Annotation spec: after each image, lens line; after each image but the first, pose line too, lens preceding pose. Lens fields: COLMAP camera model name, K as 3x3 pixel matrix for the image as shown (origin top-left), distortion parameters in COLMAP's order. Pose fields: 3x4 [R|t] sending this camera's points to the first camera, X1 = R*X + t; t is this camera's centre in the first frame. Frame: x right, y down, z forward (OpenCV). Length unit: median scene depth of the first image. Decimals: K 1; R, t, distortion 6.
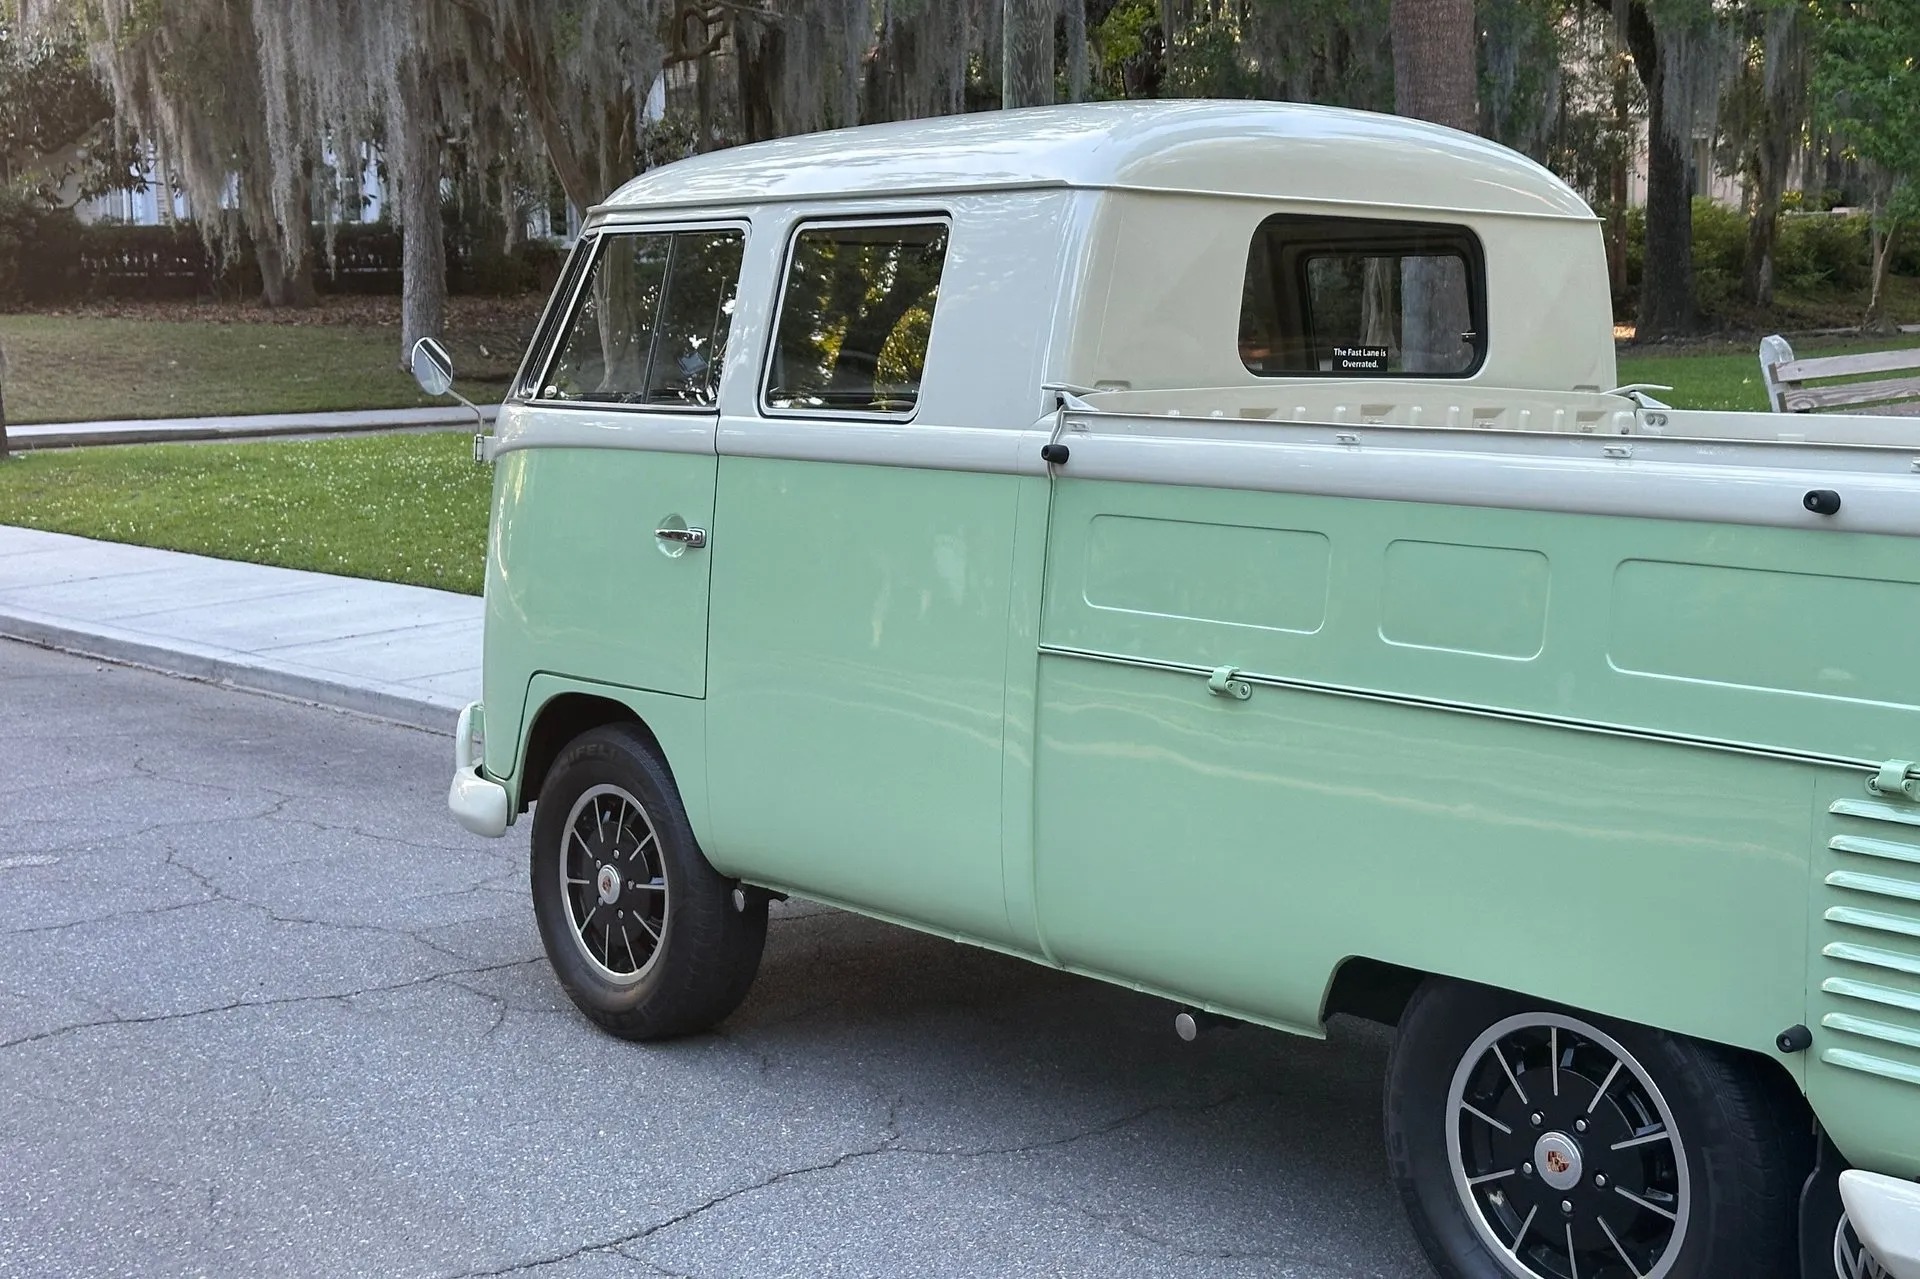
lens RADIAL K [[2714.9, 0, 970.2], [0, 2714.9, 610.1], [0, 0, 1]] dist [0.089533, 0.028443]
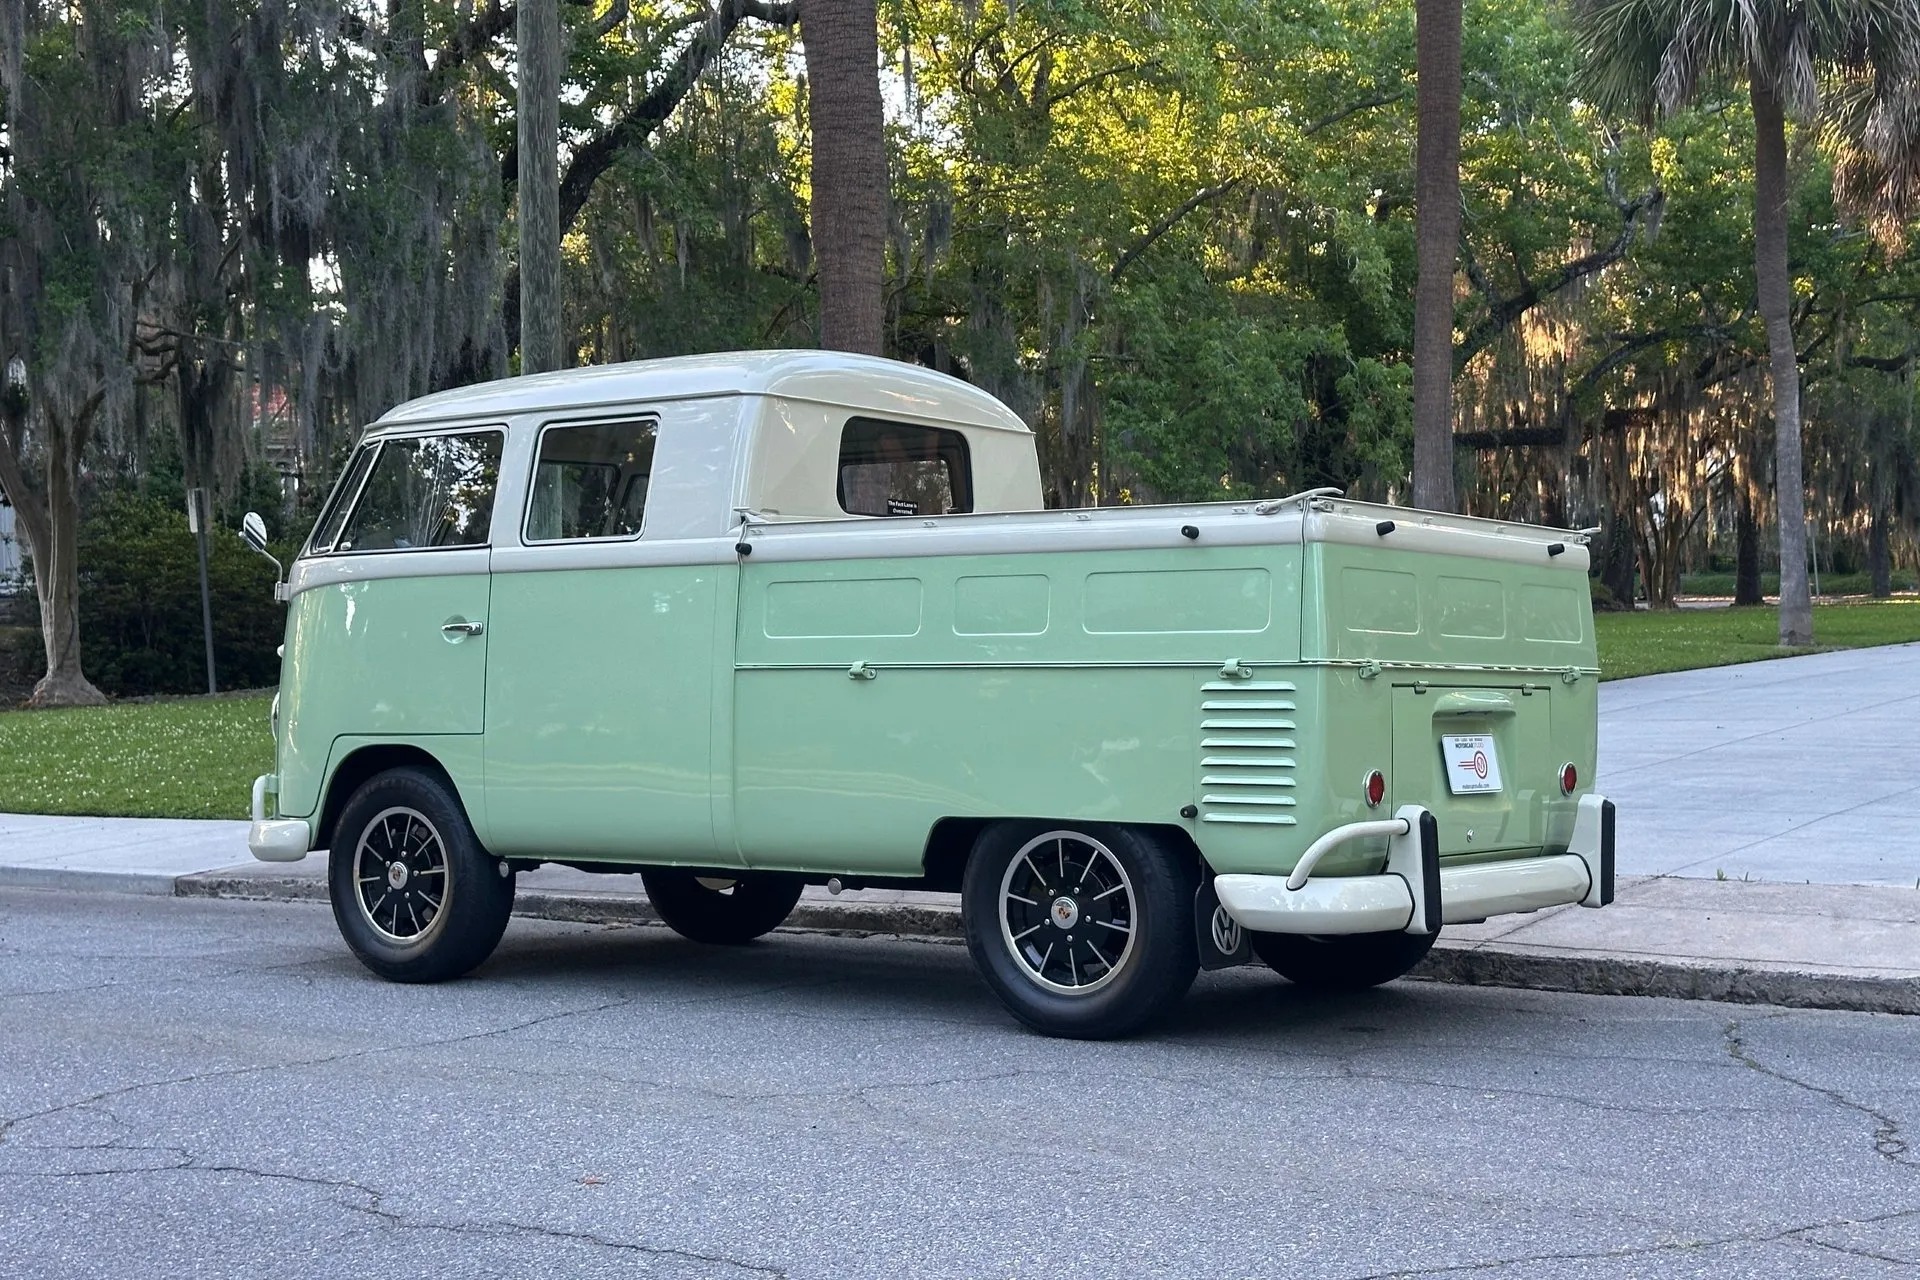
lens RADIAL K [[2654.3, 0, 958.2], [0, 2654.3, 586.1], [0, 0, 1]] dist [0.082091, 0.042448]
pose [[0.970004, -0.004348, 0.243051, -0.197970], [0.037452, 0.990575, -0.131750, 0.154390], [-0.240188, 0.136901, 0.961024, -0.495068]]
